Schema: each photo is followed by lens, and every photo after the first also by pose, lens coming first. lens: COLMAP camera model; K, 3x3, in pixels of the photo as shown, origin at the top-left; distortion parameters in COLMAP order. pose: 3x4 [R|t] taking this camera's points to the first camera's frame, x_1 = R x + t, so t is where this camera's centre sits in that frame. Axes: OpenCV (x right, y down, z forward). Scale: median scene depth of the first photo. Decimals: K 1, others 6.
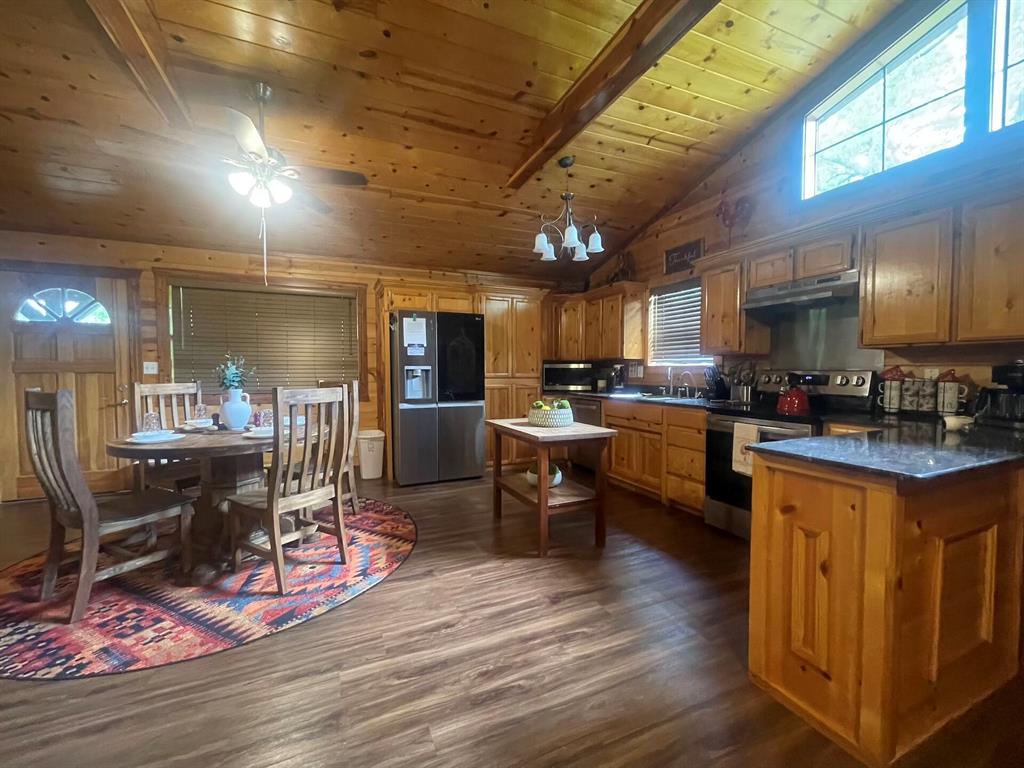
lens RADIAL K [[415.3, 0, 508.8], [0, 415.3, 387.9], [0, 0, 1]] dist [-0.001207, -0.000511]
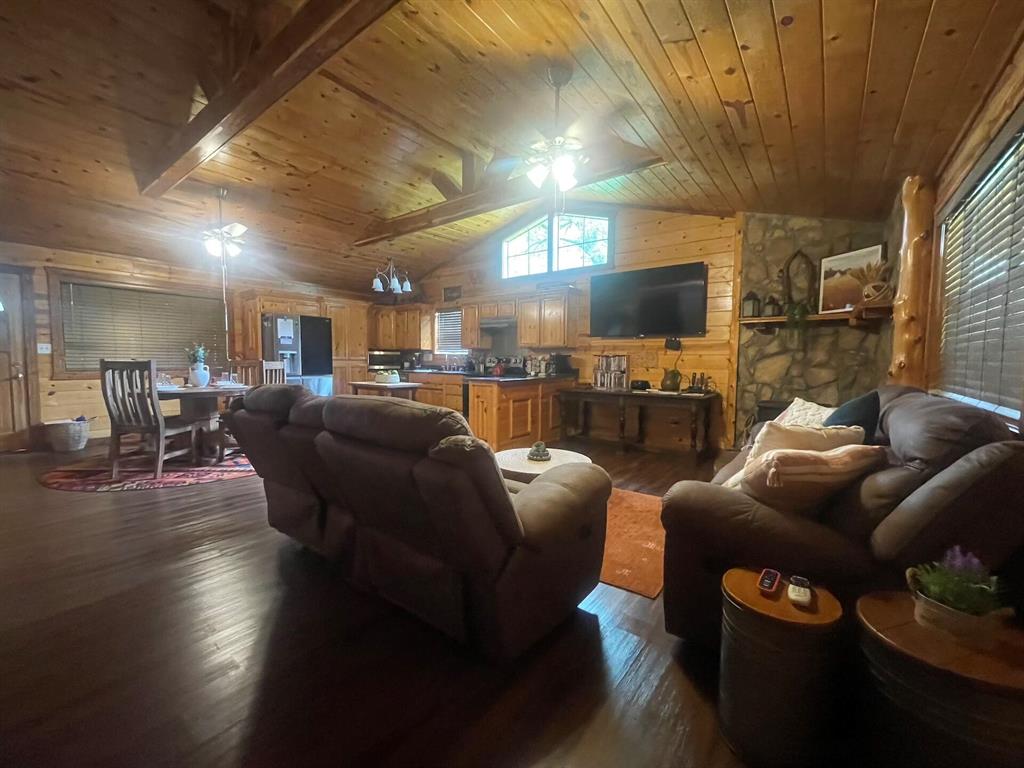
lens RADIAL K [[415.3, 0, 508.8], [0, 415.3, 387.9], [0, 0, 1]] dist [-0.001207, -0.000511]
pose [[0.874990, -0.022923, 0.483598, -0.263308], [0.010302, 0.999534, 0.028740, 0.047512], [-0.484032, -0.020165, 0.874818, -0.745344]]
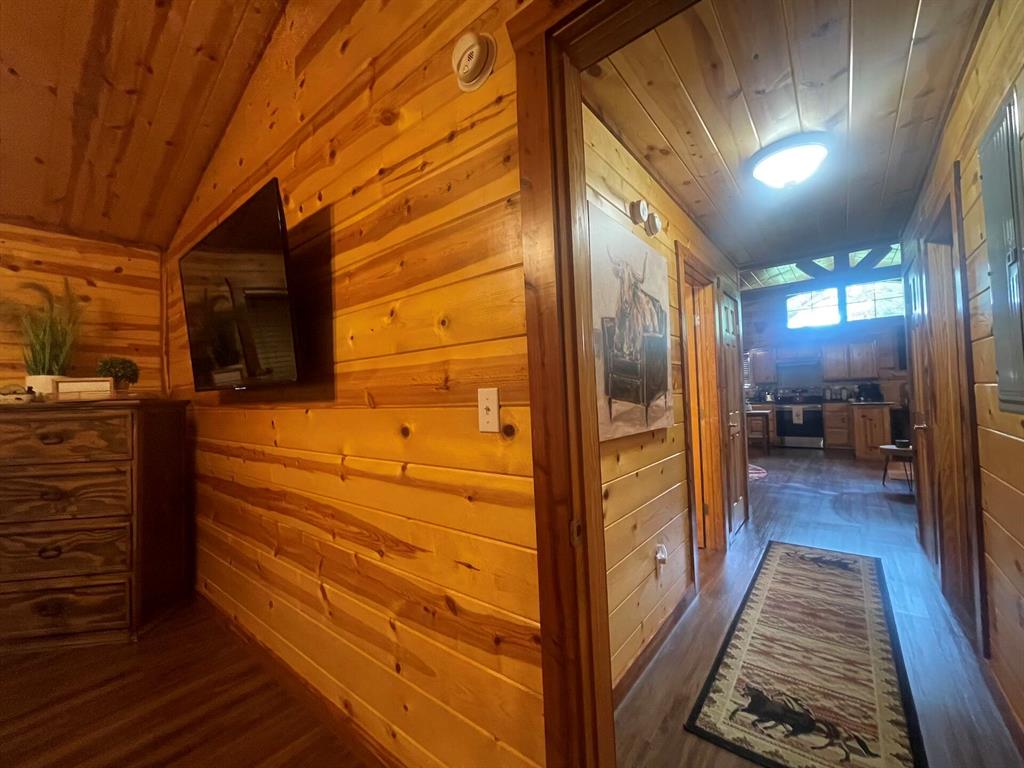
lens RADIAL K [[415.3, 0, 508.8], [0, 415.3, 387.9], [0, 0, 1]] dist [-0.001207, -0.000511]
pose [[0.885881, -0.021865, 0.463398, -1.789843], [0.055423, 0.996723, -0.058924, 0.011666], [-0.460591, 0.077883, 0.884189, -0.459358]]
